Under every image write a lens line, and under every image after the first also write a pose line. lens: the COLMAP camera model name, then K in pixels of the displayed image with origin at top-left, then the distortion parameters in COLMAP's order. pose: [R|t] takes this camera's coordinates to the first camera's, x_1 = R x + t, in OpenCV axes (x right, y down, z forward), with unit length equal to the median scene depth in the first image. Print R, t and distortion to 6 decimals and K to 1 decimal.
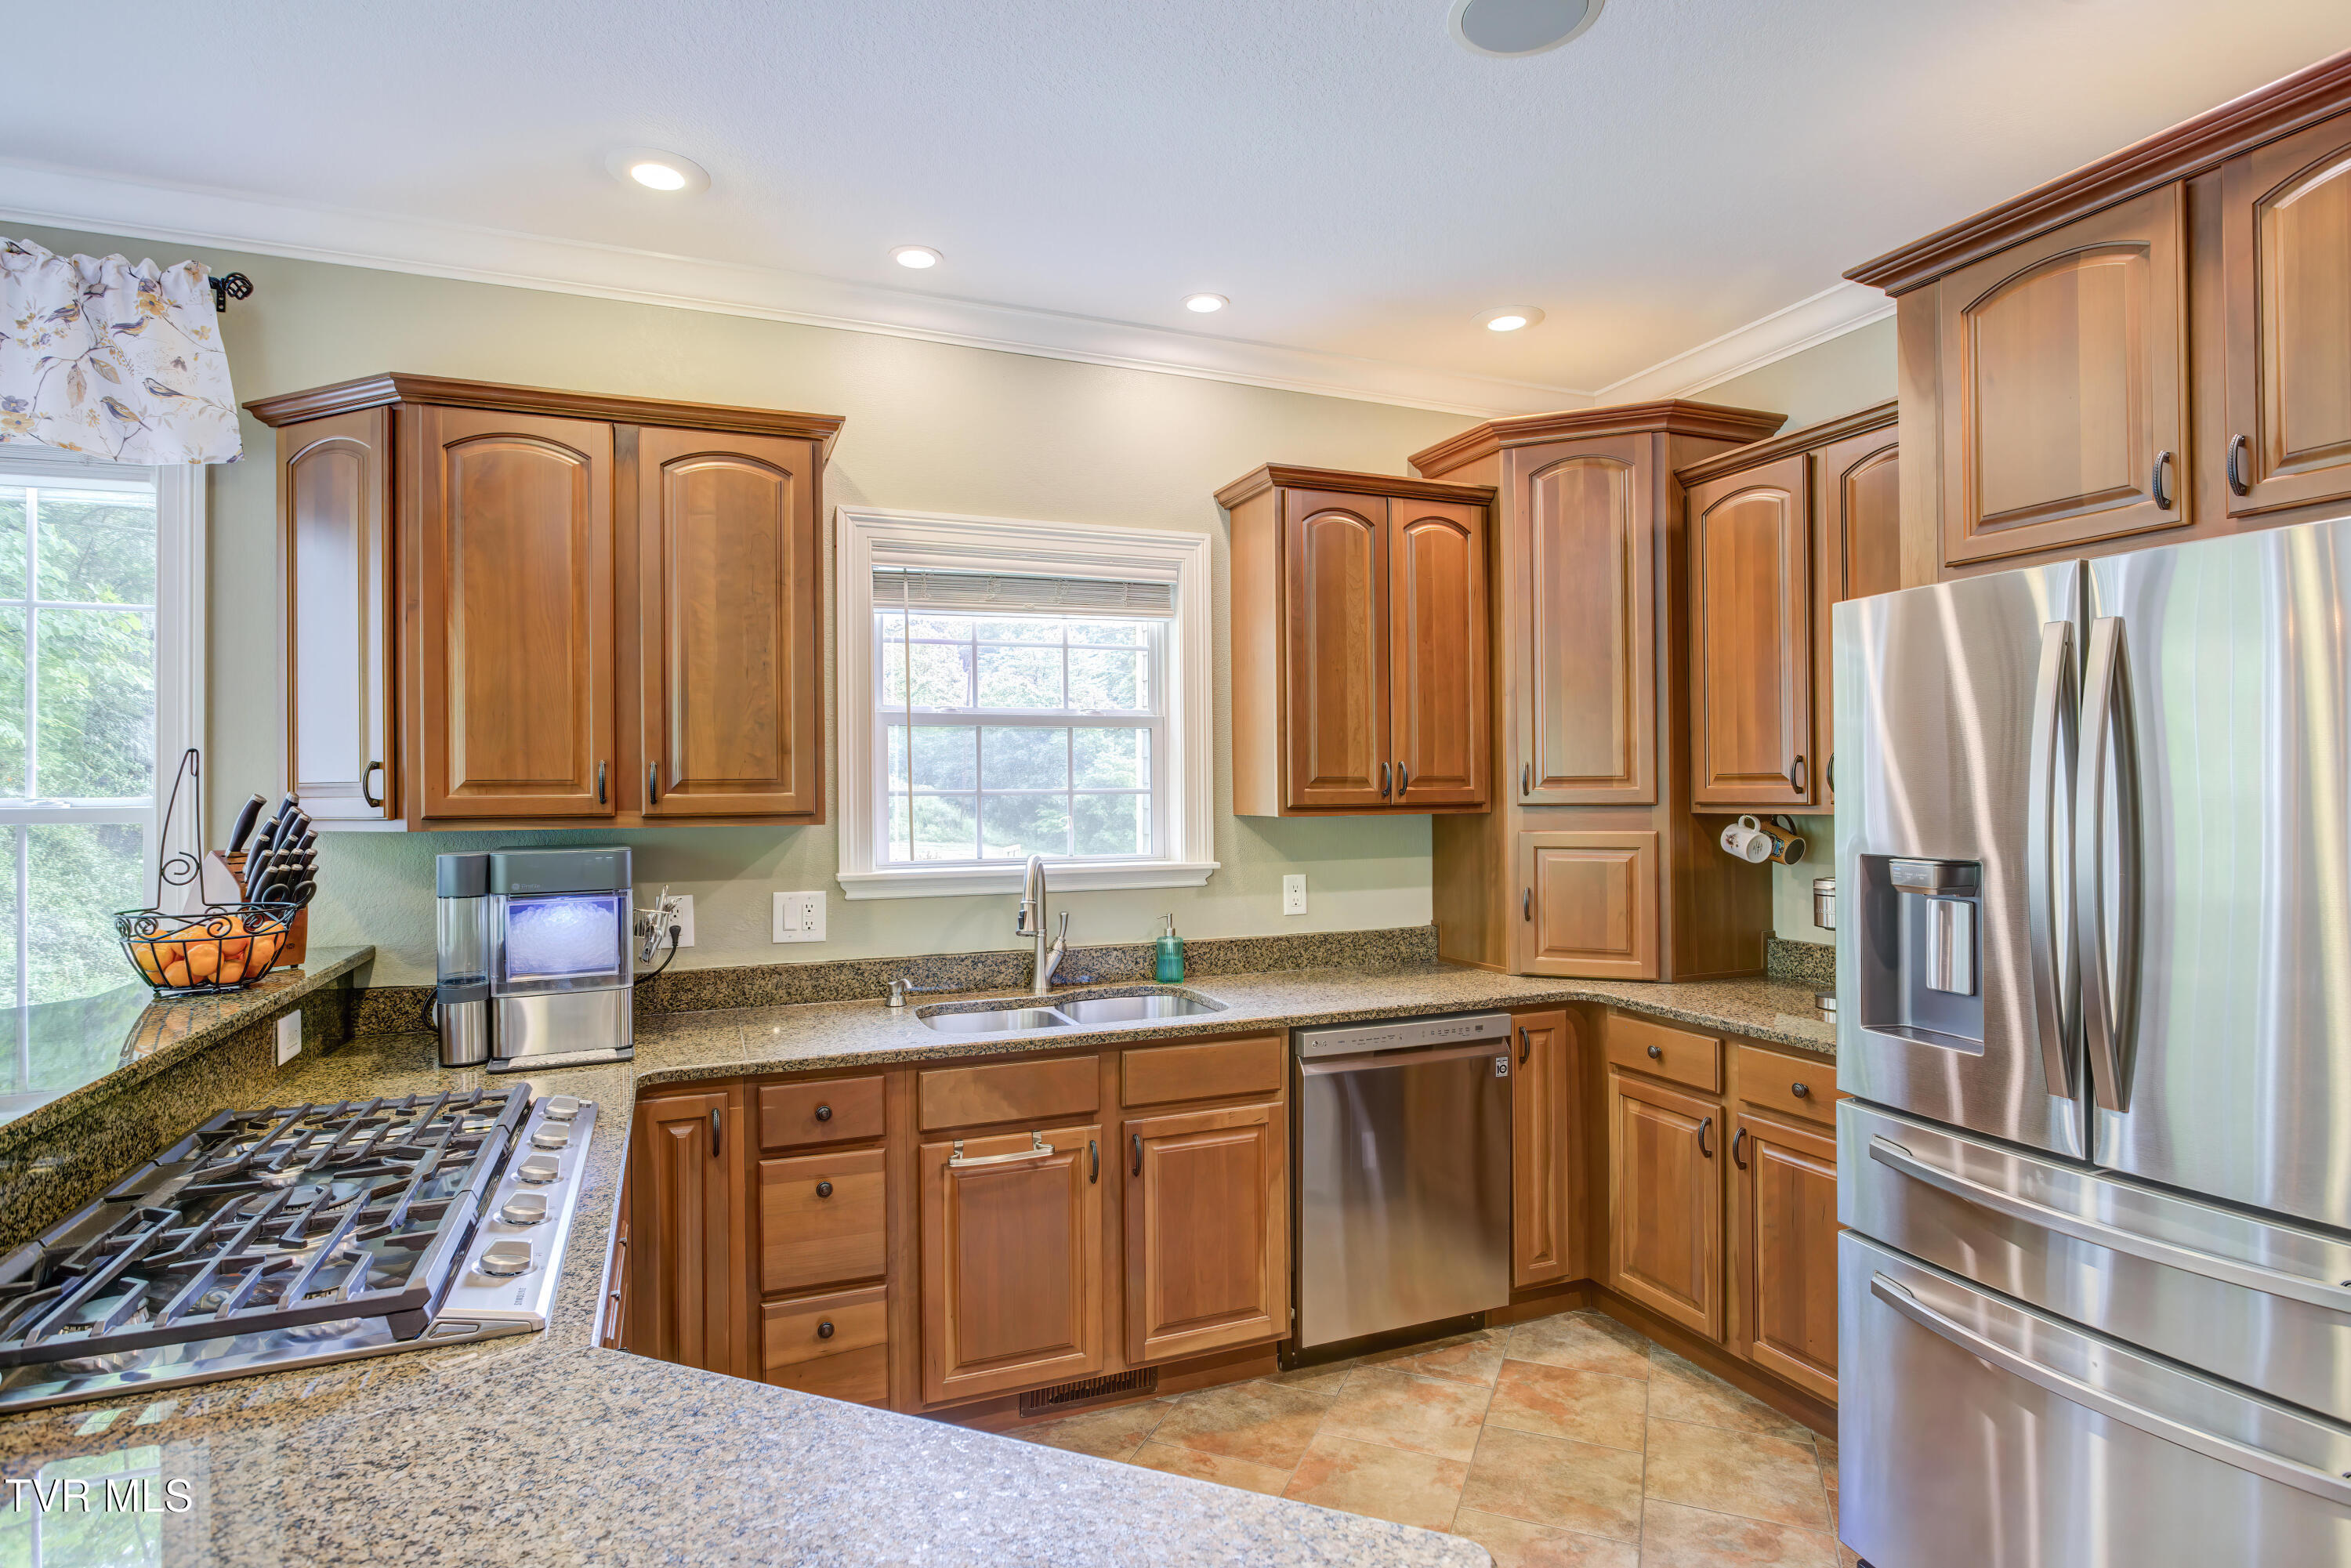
lens RADIAL K [[1196.7, 0, 1180.6], [0, 1196.7, 783.3], [0, 0, 1]] dist [-0.012294, 0.000584]
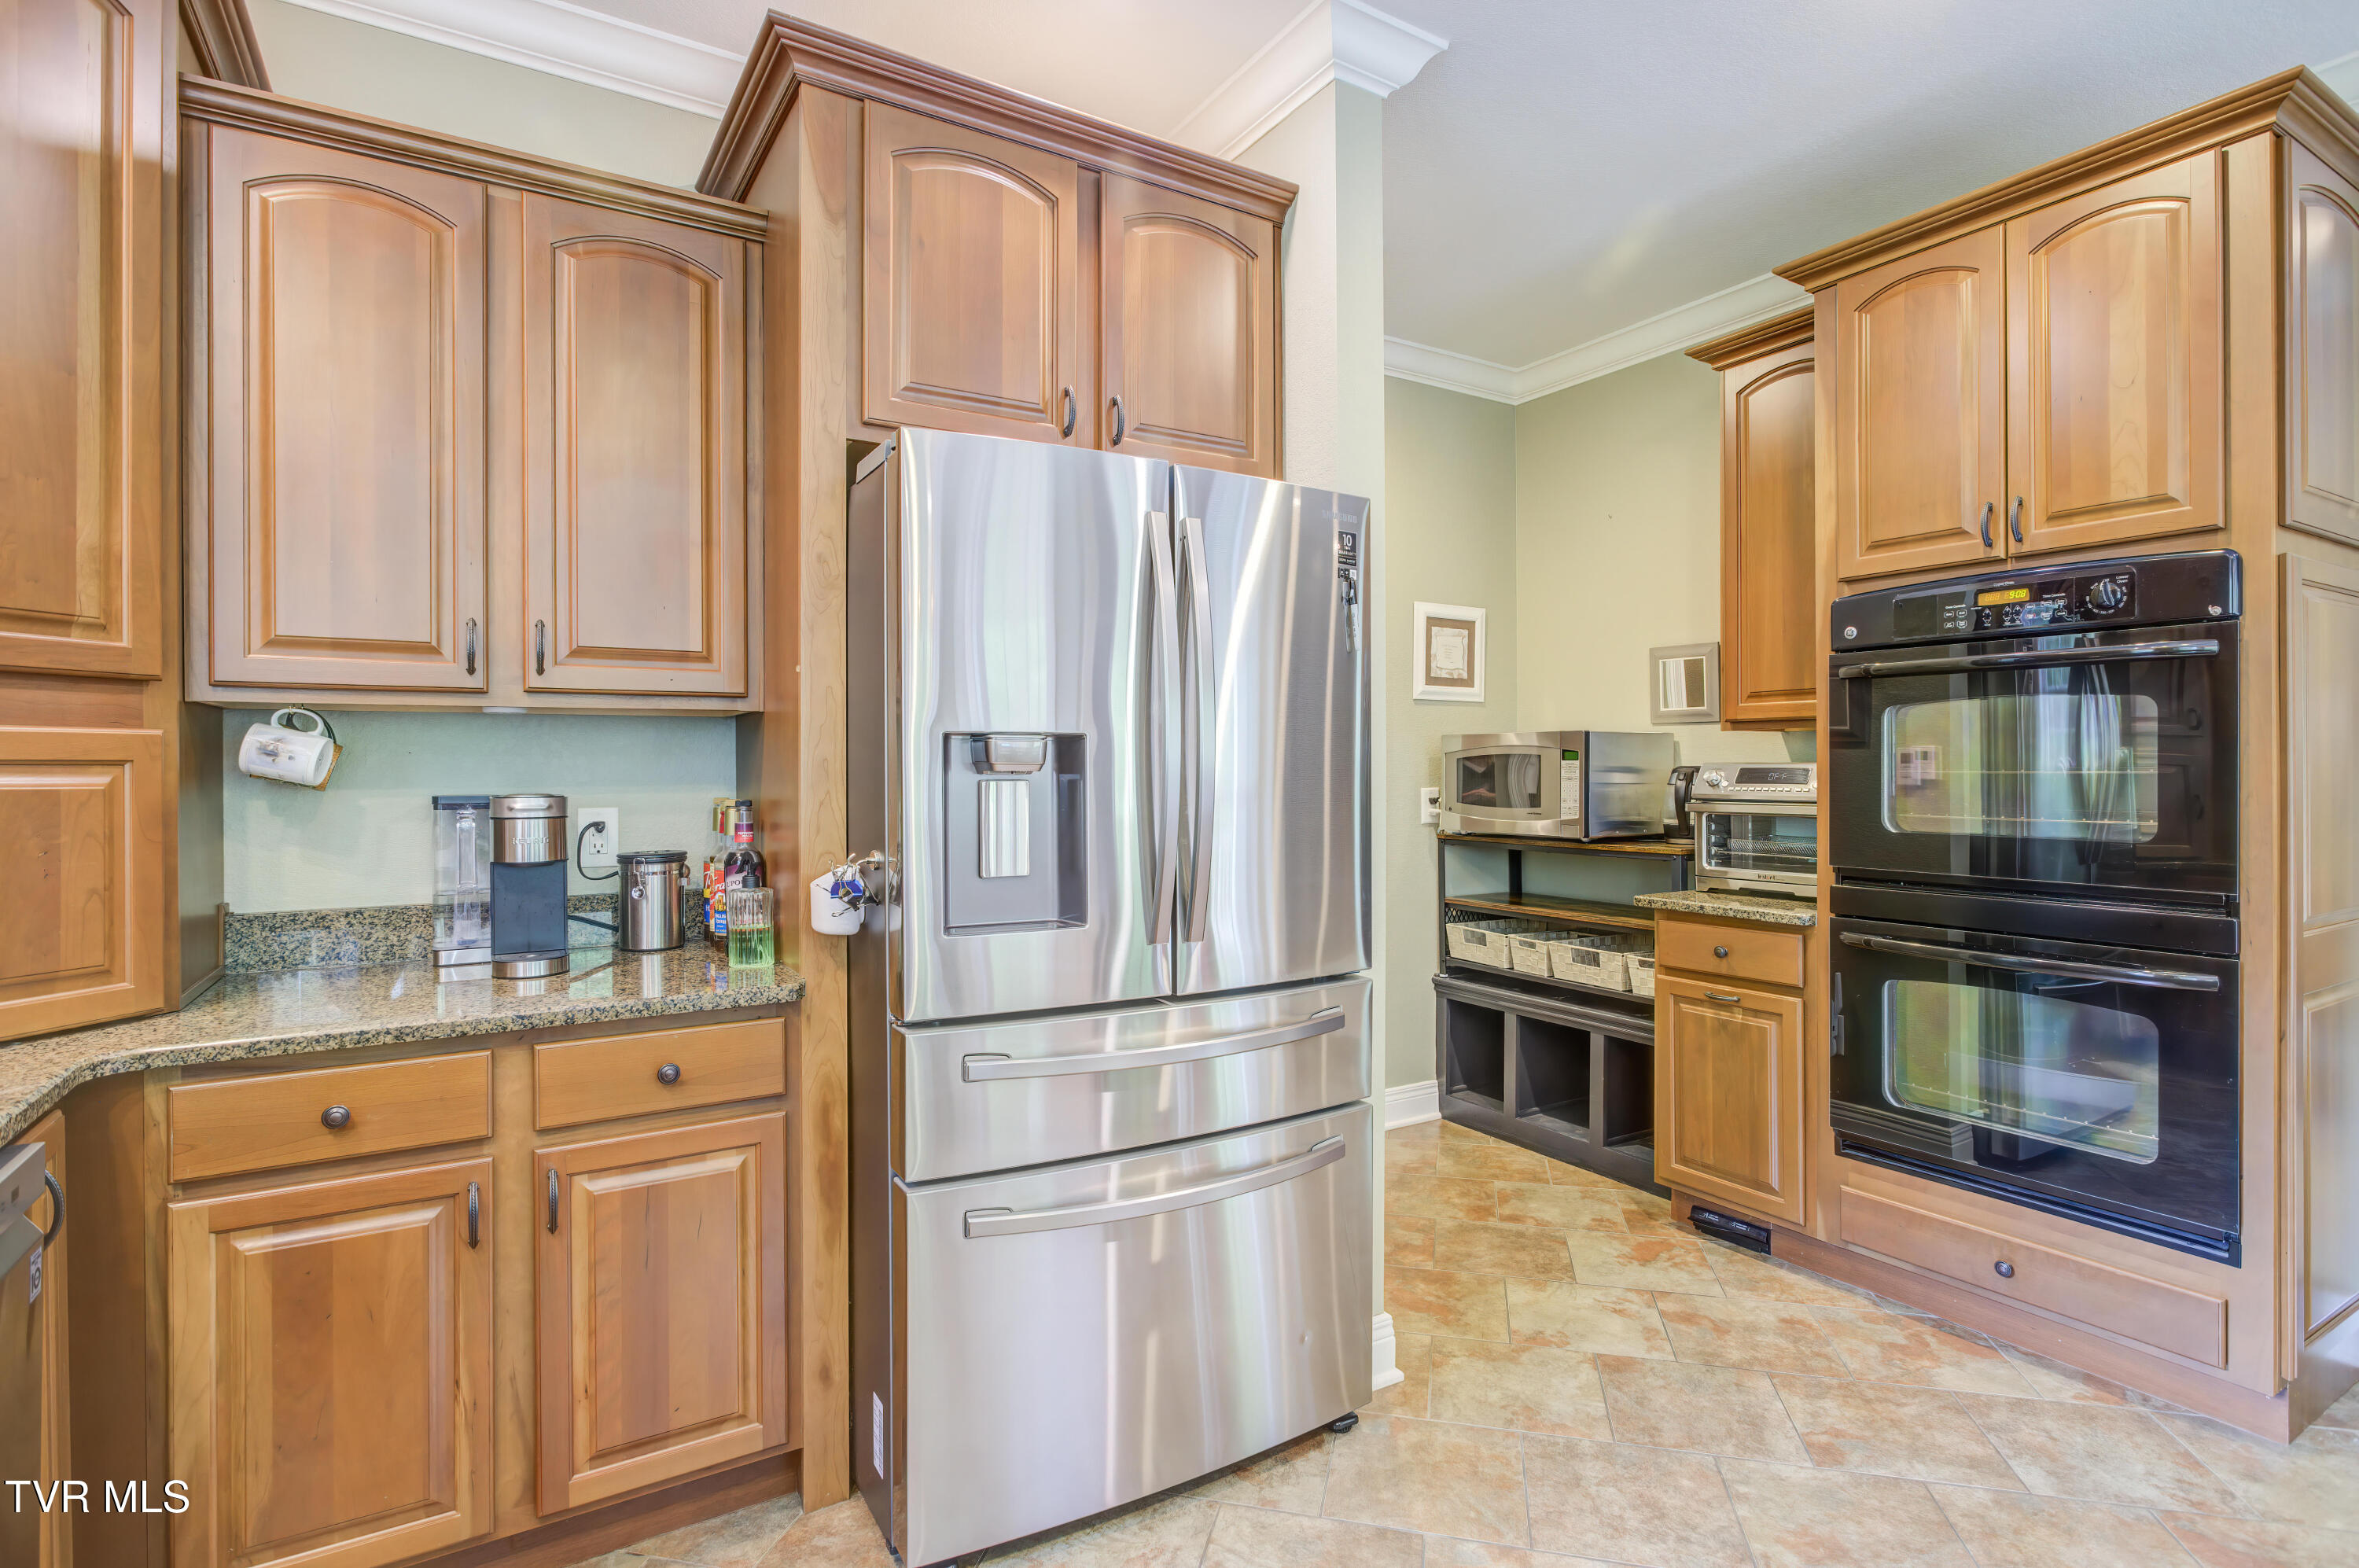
lens RADIAL K [[1155.6, 0, 1184.9], [0, 1155.6, 769.5], [0, 0, 1]] dist [-0.007504, 0.001457]
pose [[-0.162700, 0.008355, 0.986640, -0.189359], [-0.000424, 0.999963, -0.008537, 0.065327], [-0.986675, -0.001808, -0.162691, 0.670141]]
